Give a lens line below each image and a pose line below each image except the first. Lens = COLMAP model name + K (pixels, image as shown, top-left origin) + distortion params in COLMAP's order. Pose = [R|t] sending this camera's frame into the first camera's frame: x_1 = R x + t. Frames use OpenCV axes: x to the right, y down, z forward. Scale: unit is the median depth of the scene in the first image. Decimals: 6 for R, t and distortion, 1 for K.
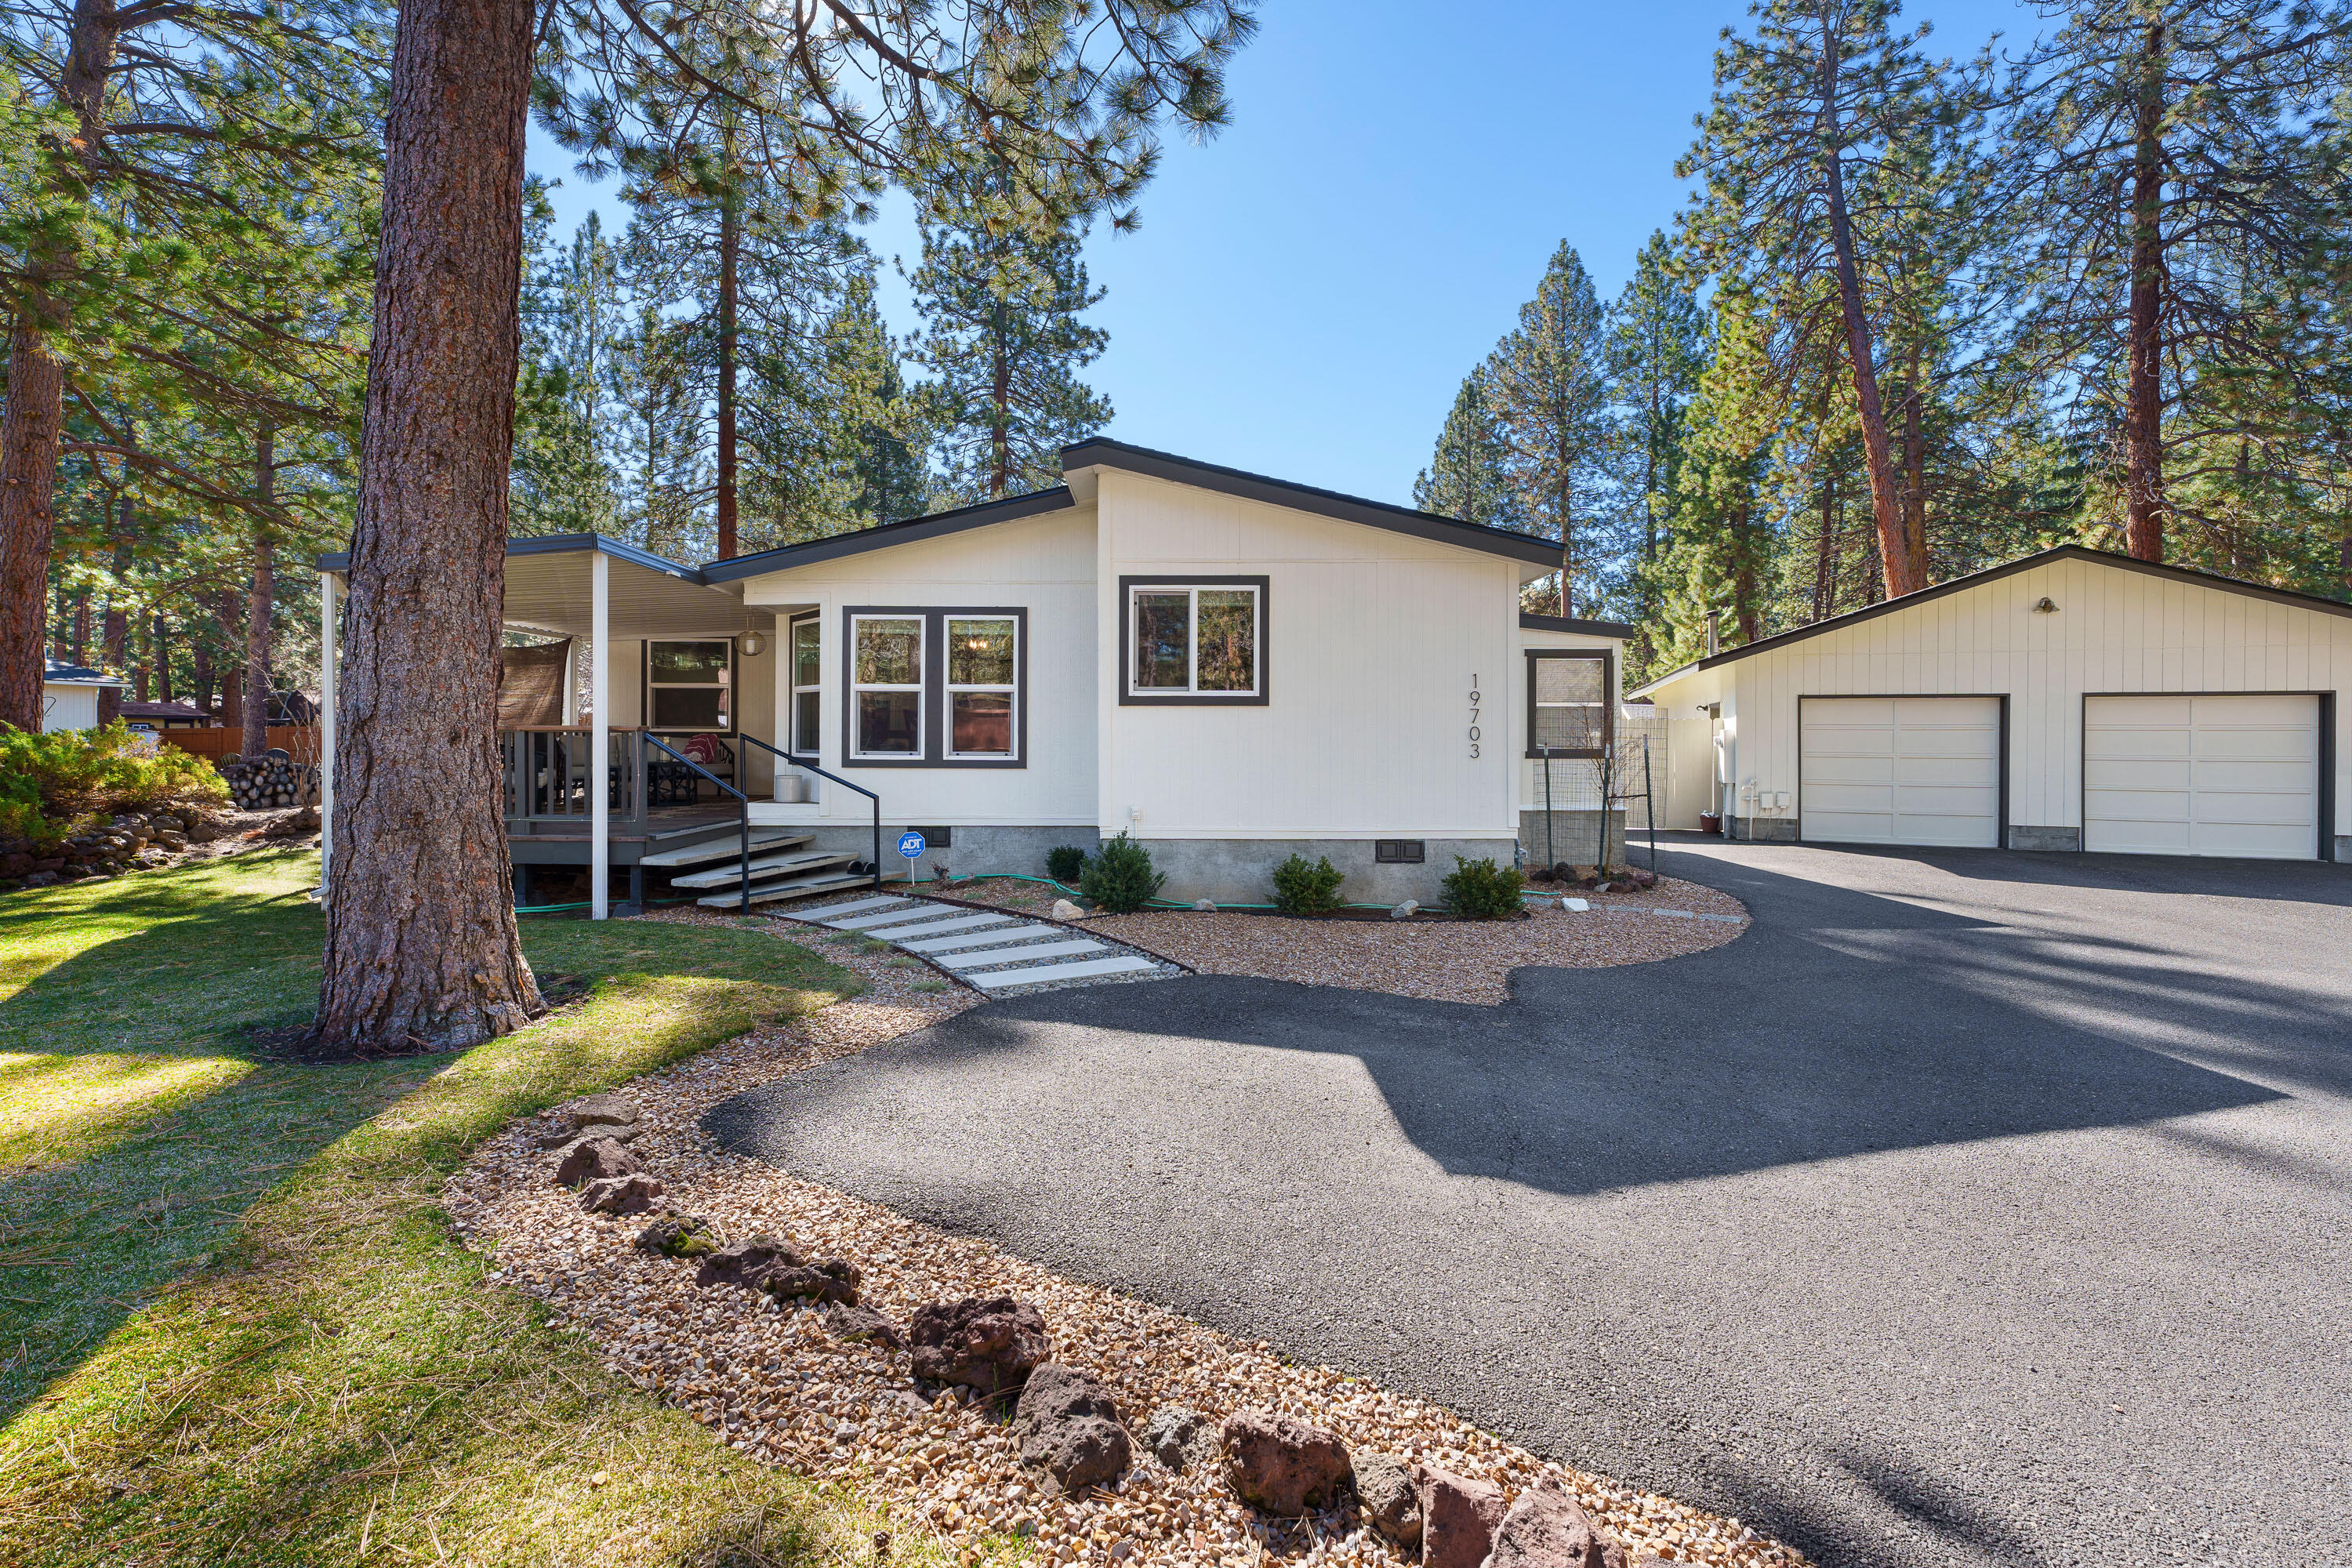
lens RADIAL K [[964.0, 0, 1163.3], [0, 964.0, 733.1], [0, 0, 1]] dist [0.001019, 0.000153]
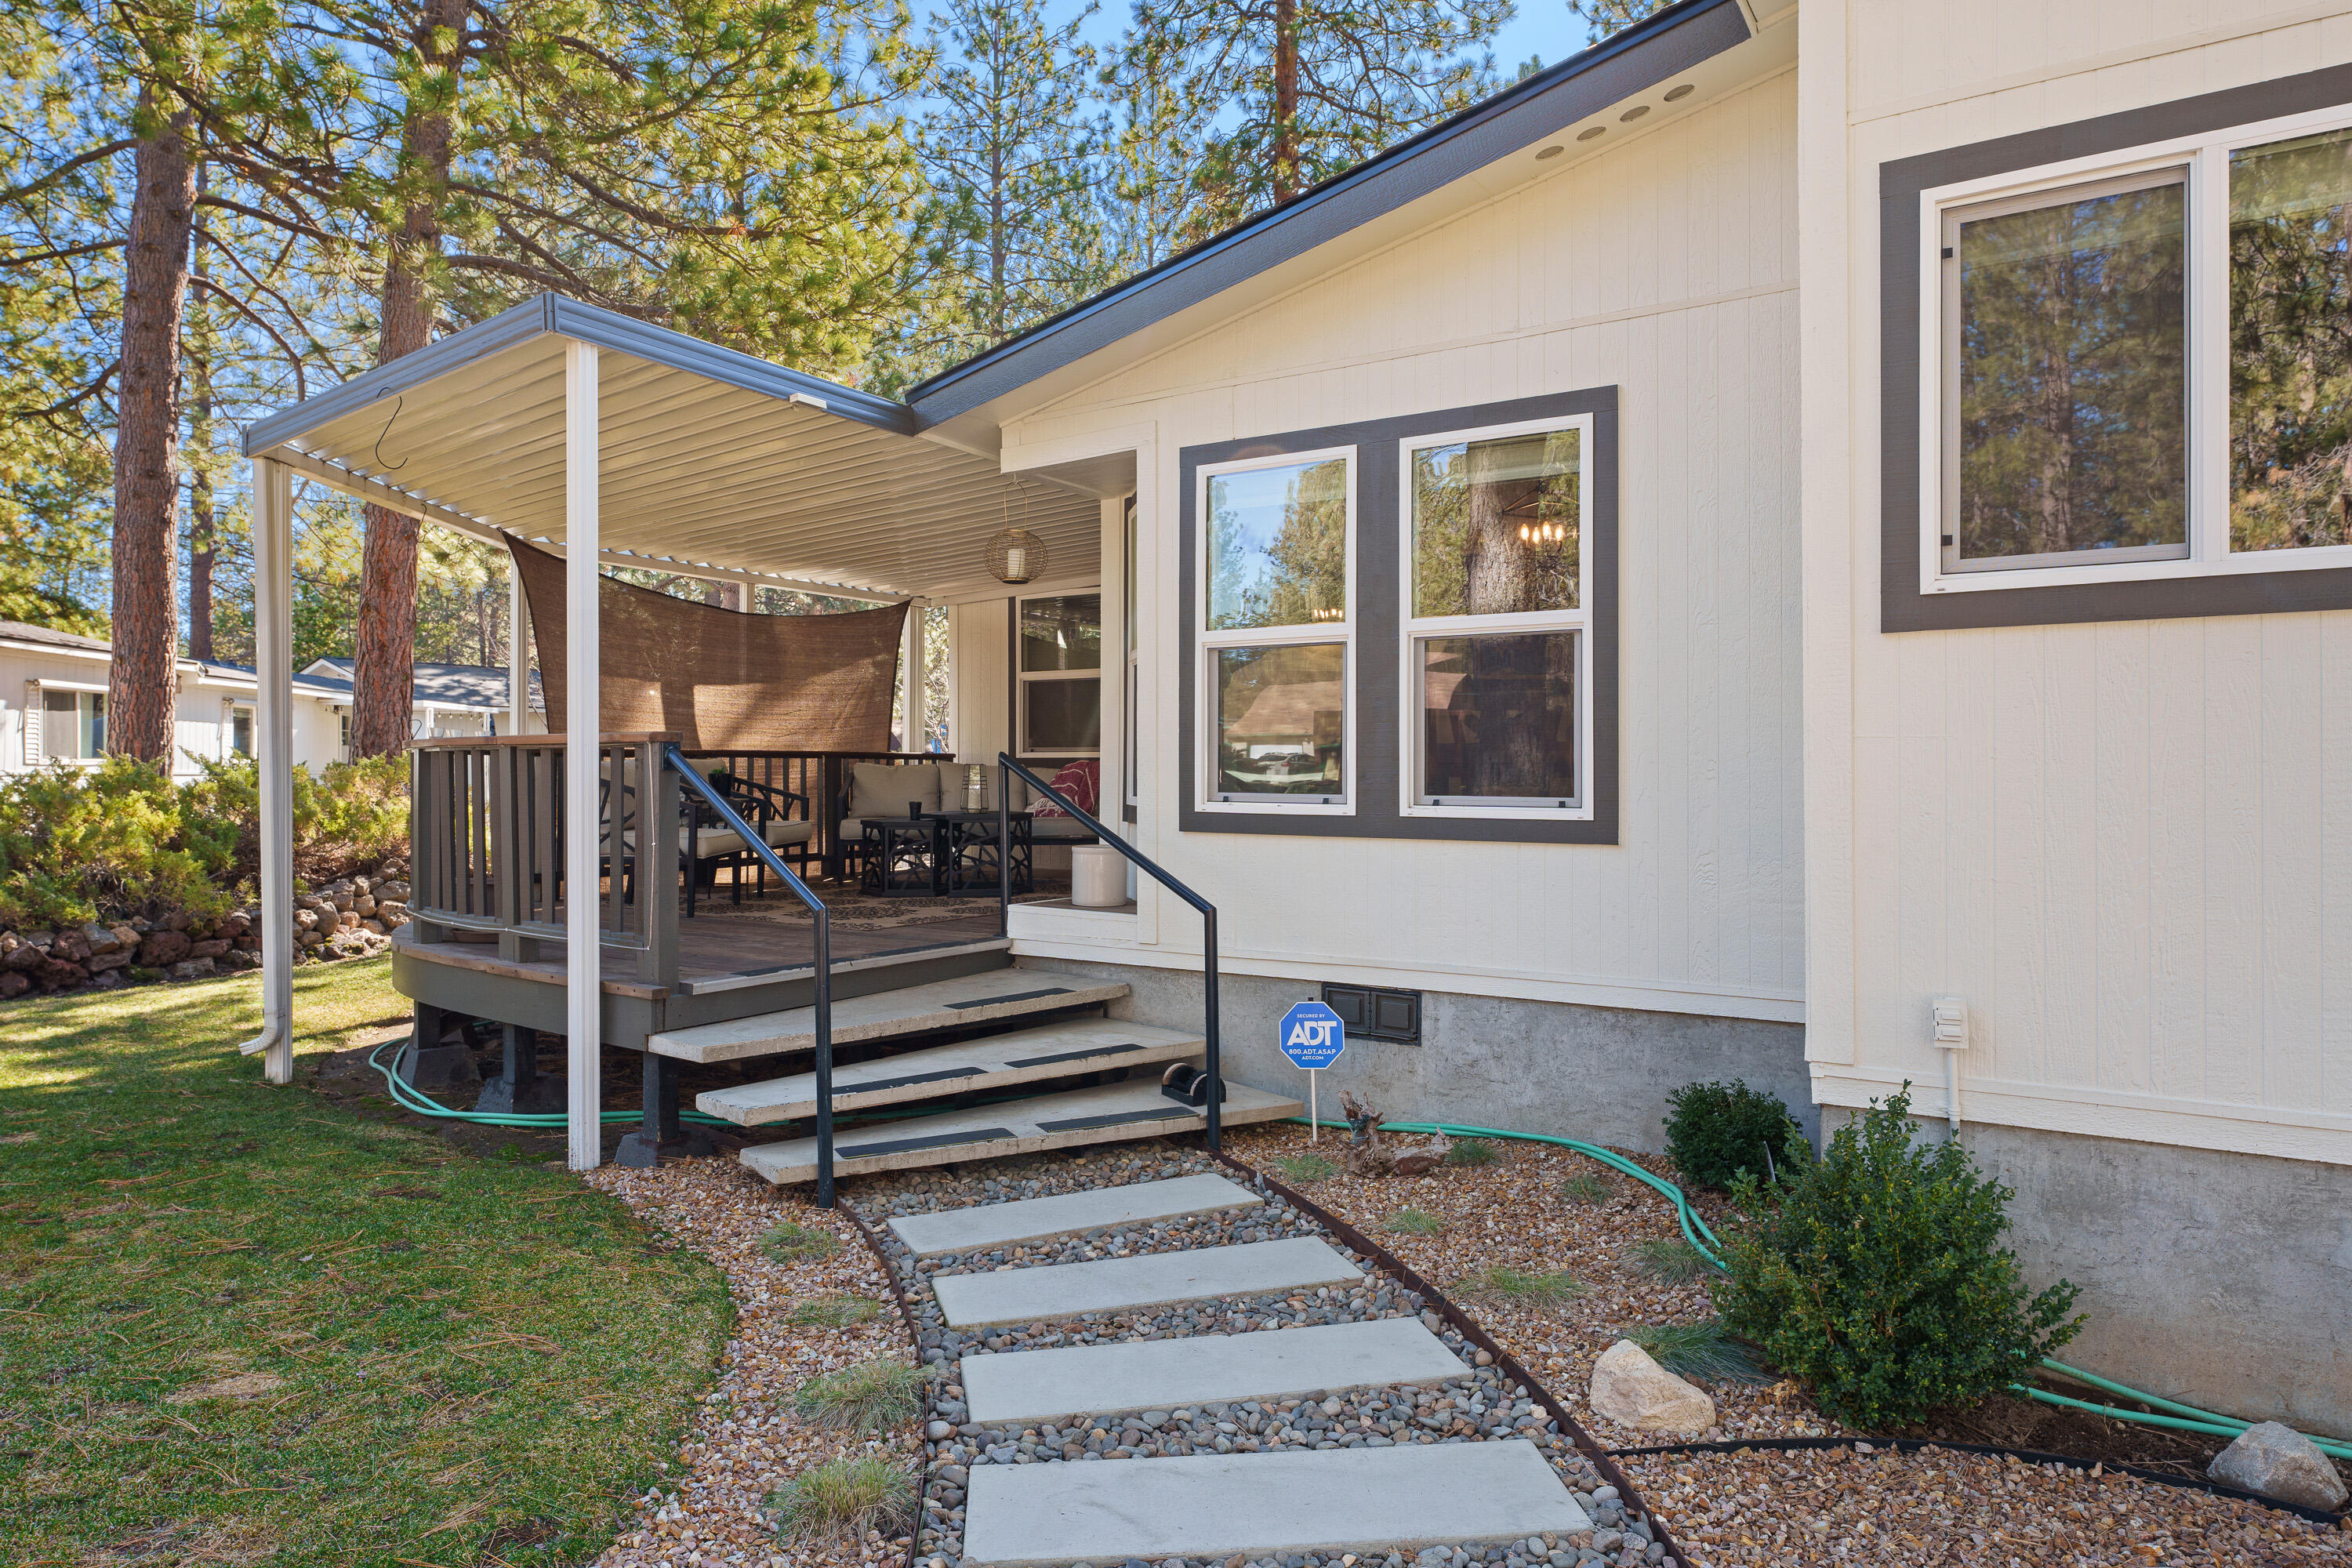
lens RADIAL K [[1434.4, 0, 1188.7], [0, 1434.4, 764.1], [0, 0, 1]] dist [0.001360, -0.000648]
pose [[0.846015, -0.005692, -0.533129, 0.004806], [0.003581, 0.999981, -0.004993, 0.009829], [0.533147, 0.002315, 0.846019, 0.494223]]
